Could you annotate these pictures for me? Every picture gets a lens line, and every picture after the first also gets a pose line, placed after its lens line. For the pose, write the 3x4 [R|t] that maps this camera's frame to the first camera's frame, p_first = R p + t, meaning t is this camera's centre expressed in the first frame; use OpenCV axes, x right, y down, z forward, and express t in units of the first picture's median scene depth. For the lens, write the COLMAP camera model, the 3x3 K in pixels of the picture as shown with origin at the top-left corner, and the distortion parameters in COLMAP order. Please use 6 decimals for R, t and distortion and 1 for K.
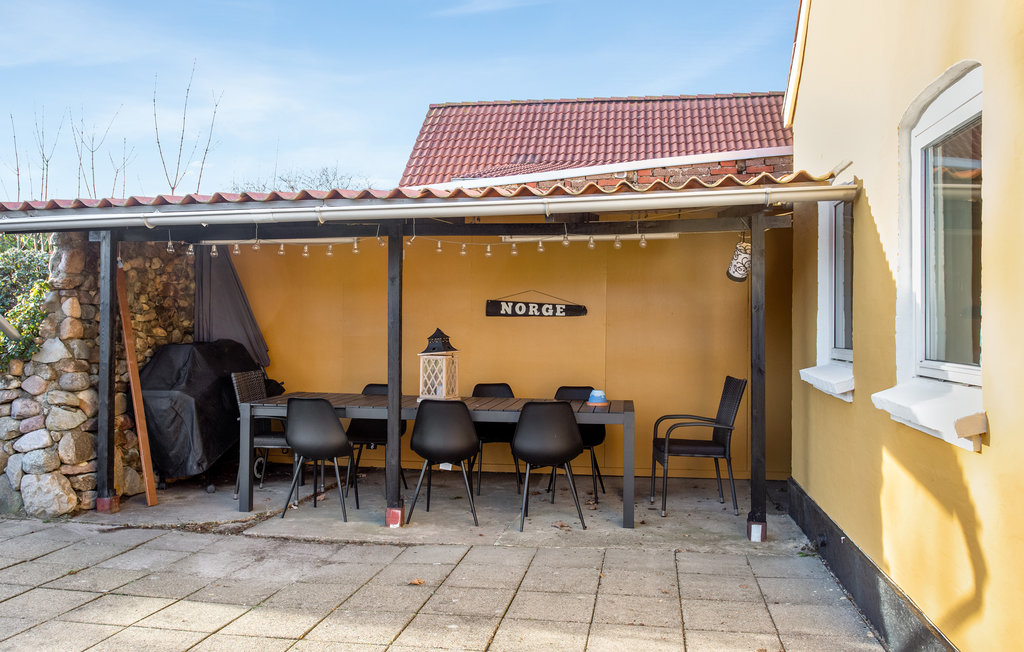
lens RADIAL K [[840.4, 0, 509.9], [0, 840.4, 324.0], [0, 0, 1]] dist [-0.016445, -0.010852]
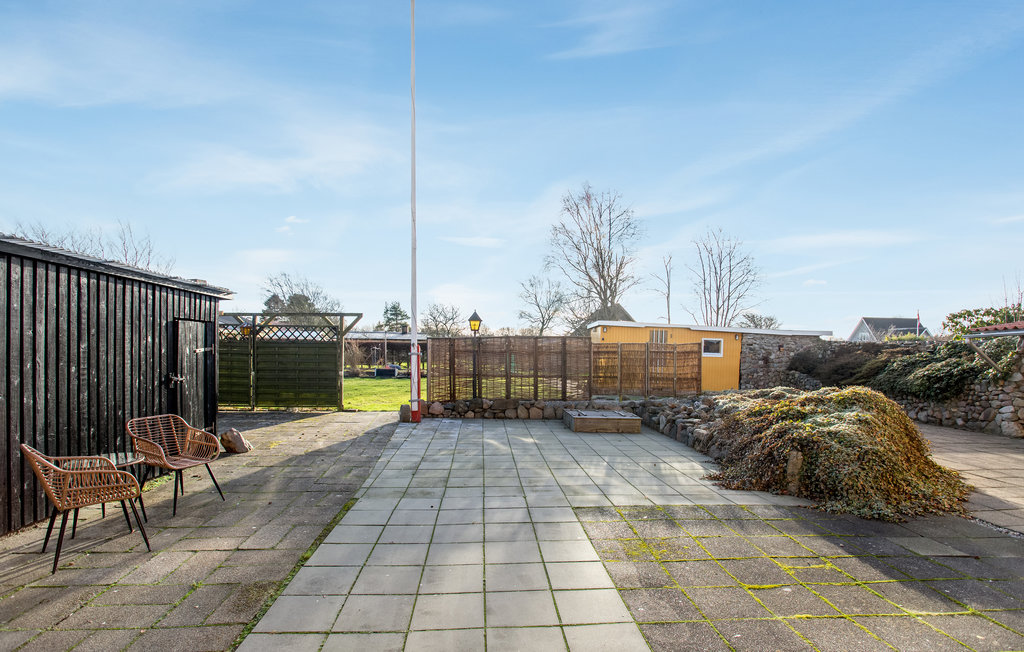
lens RADIAL K [[517.9, 0, 506.6], [0, 517.9, 368.6], [0, 0, 1]] dist [-0.035010, 0.002116]
pose [[0.240856, 0.025905, -0.970215, 0.616297], [-0.008374, 0.999662, 0.024612, -0.020567], [0.970525, 0.002197, 0.240992, -0.978215]]
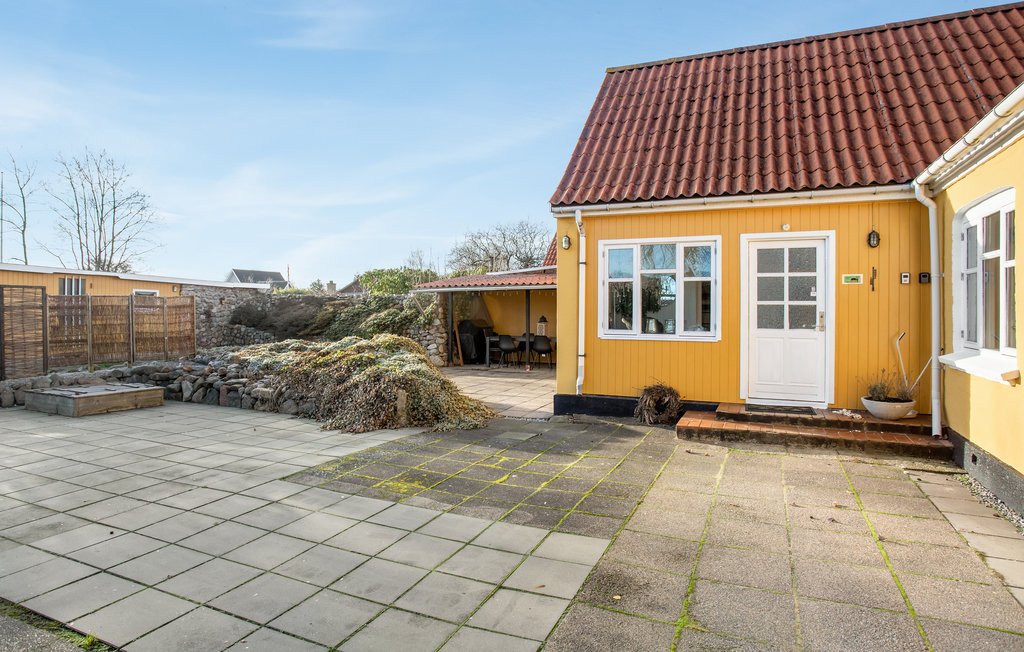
lens RADIAL K [[577.4, 0, 507.9], [0, 577.4, 317.9], [0, 0, 1]] dist [-0.026977, 0.002826]
pose [[0.966454, -0.004075, -0.256808, 0.399526], [0.008313, 0.999847, 0.015417, -0.022675], [0.256706, -0.017035, 0.966340, -1.352690]]
